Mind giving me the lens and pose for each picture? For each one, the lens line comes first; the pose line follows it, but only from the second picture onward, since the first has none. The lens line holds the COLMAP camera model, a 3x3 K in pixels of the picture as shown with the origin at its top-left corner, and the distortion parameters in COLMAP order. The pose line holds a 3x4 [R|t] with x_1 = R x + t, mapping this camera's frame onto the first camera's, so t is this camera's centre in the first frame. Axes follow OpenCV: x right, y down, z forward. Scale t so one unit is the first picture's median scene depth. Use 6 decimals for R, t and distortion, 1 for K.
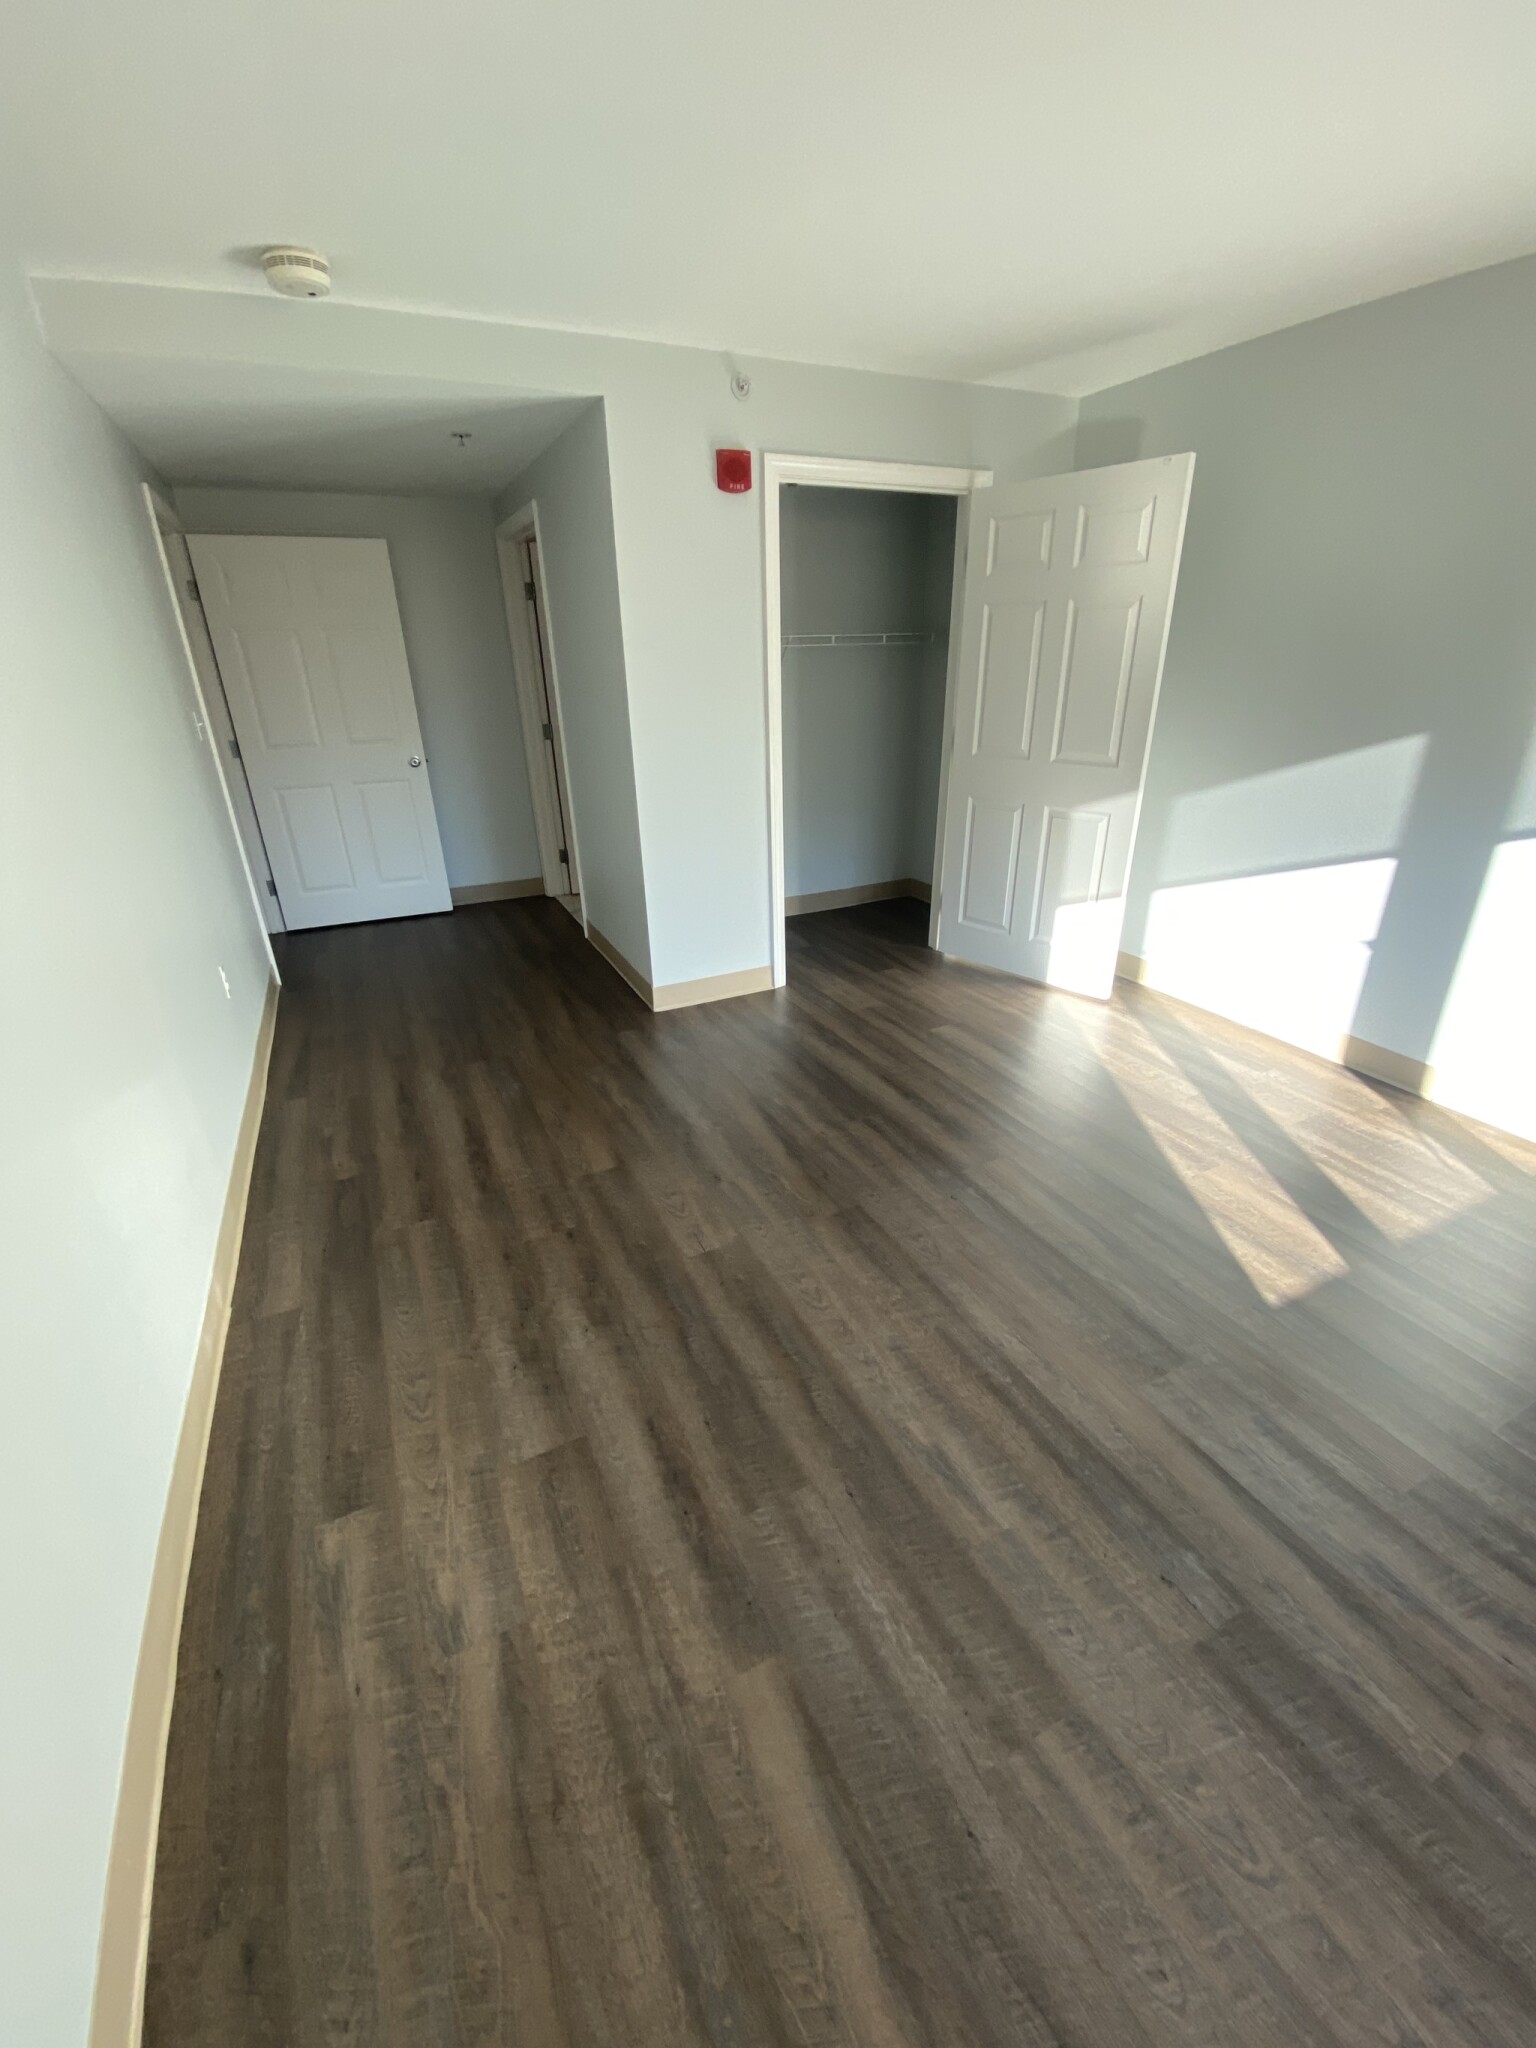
lens RADIAL K [[816.2, 0, 768.0], [0, 816.2, 1024.0], [0, 0, 1]] dist [0.045812, -0.033940]
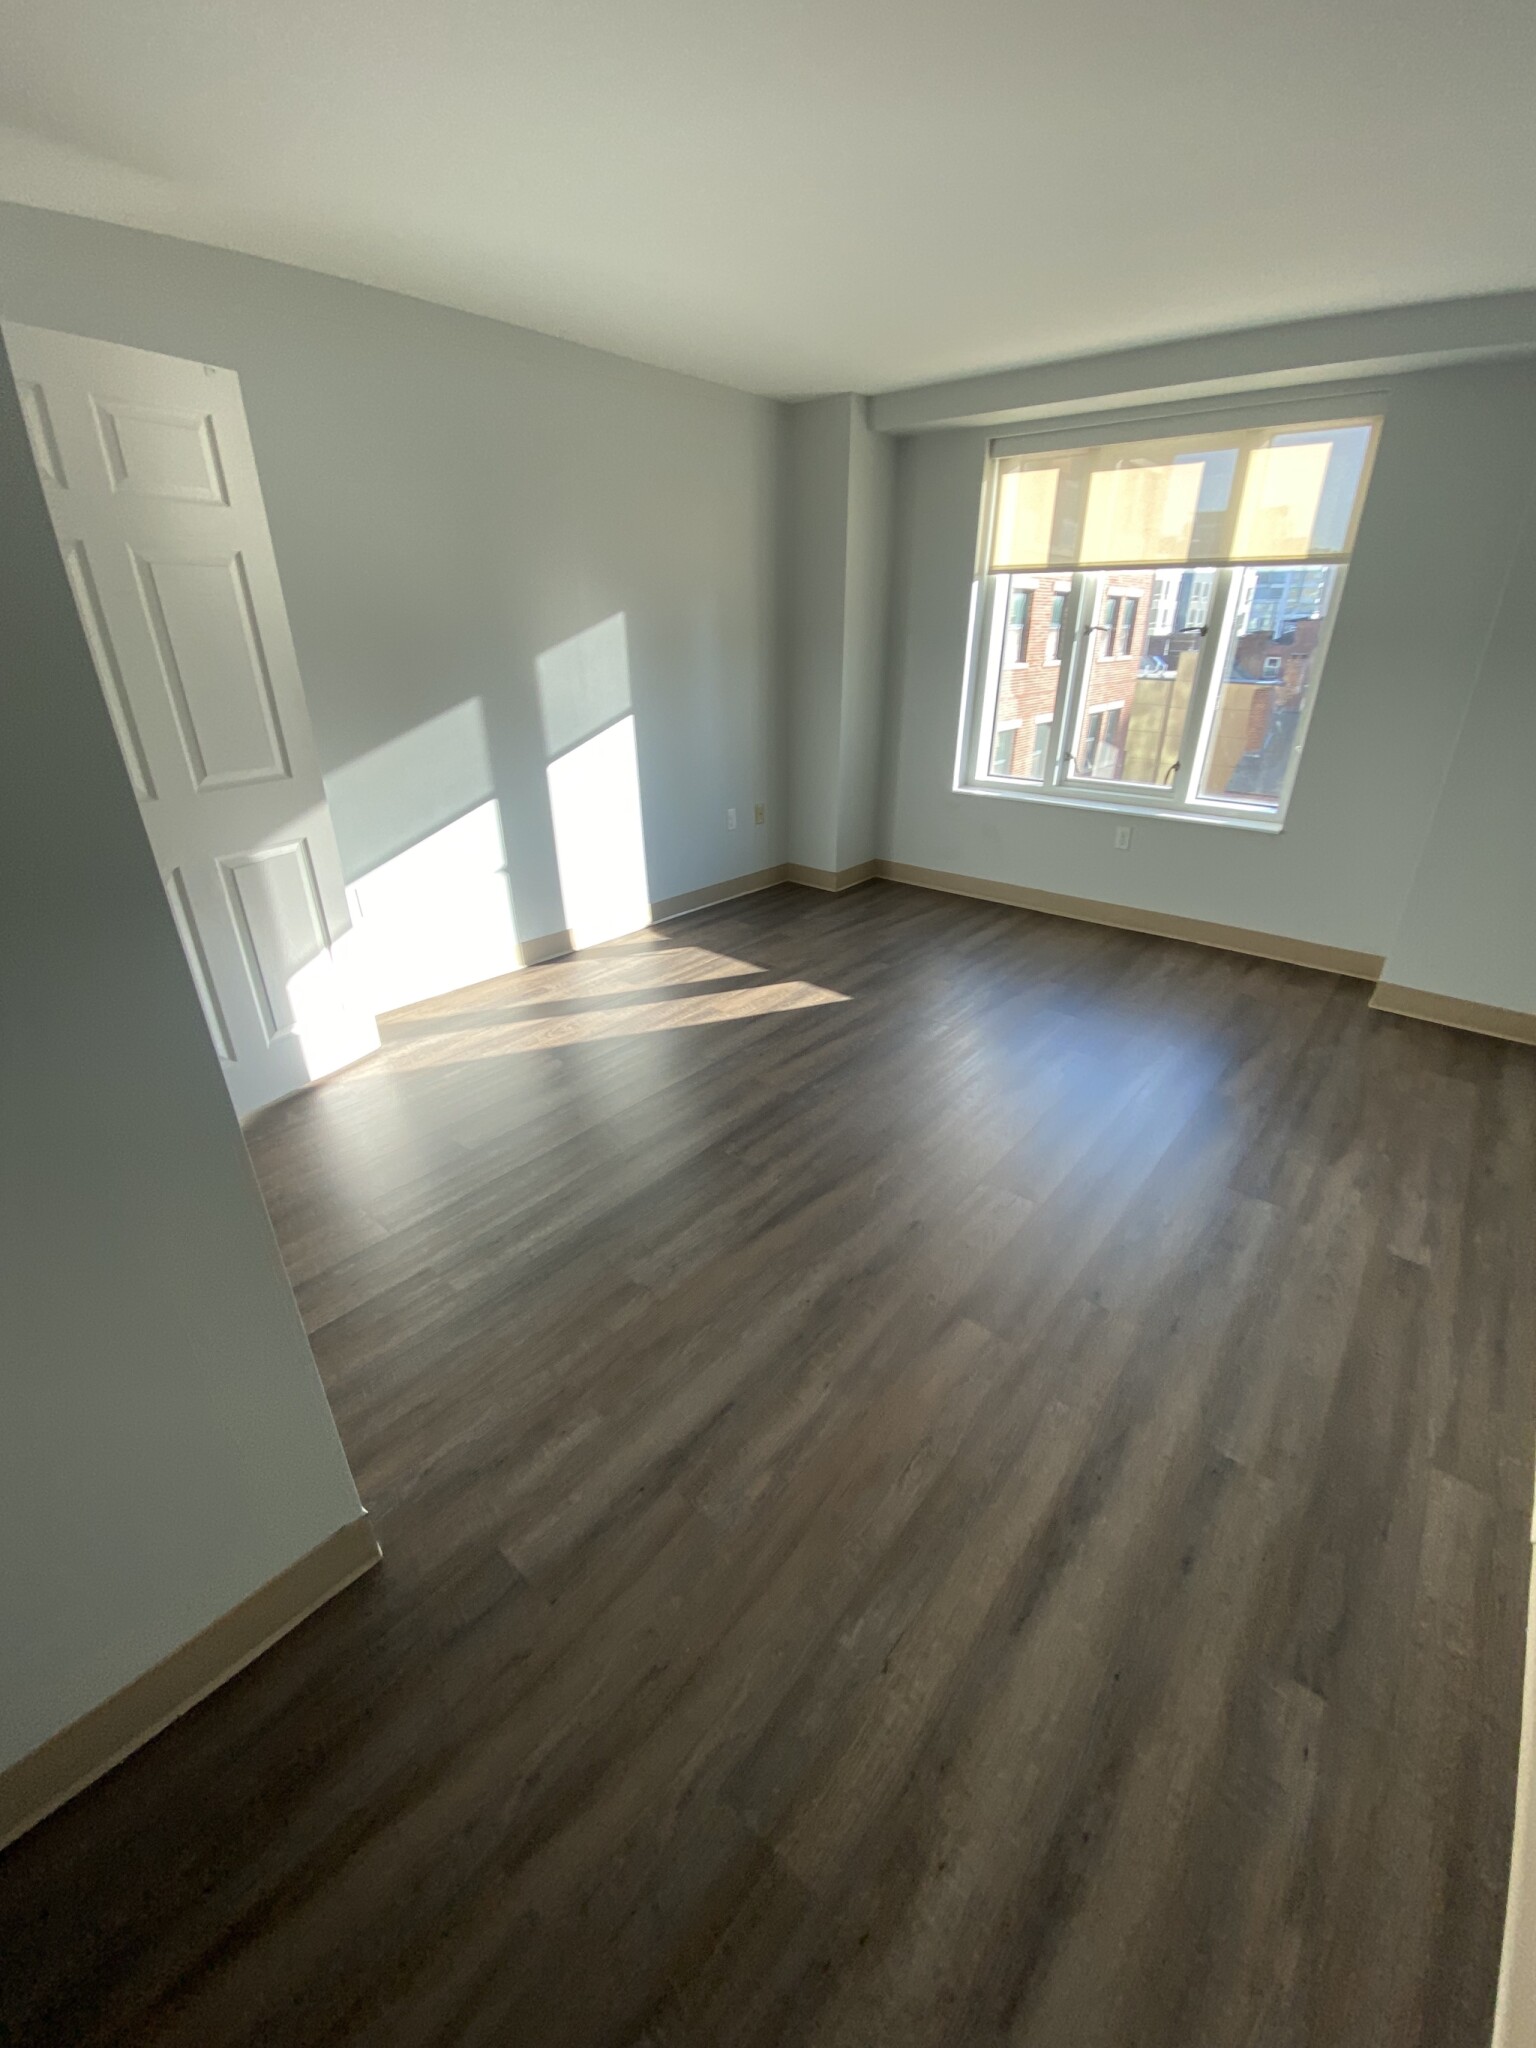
lens RADIAL K [[832.0, 0, 771.1], [0, 832.0, 1030.9], [0, 0, 1]] dist [0.007031, -0.013326]
pose [[-0.409793, -0.381088, 0.828759, -0.645185], [0.382360, 0.753114, 0.535369, -0.493414], [-0.828173, 0.536275, -0.162908, 1.146948]]
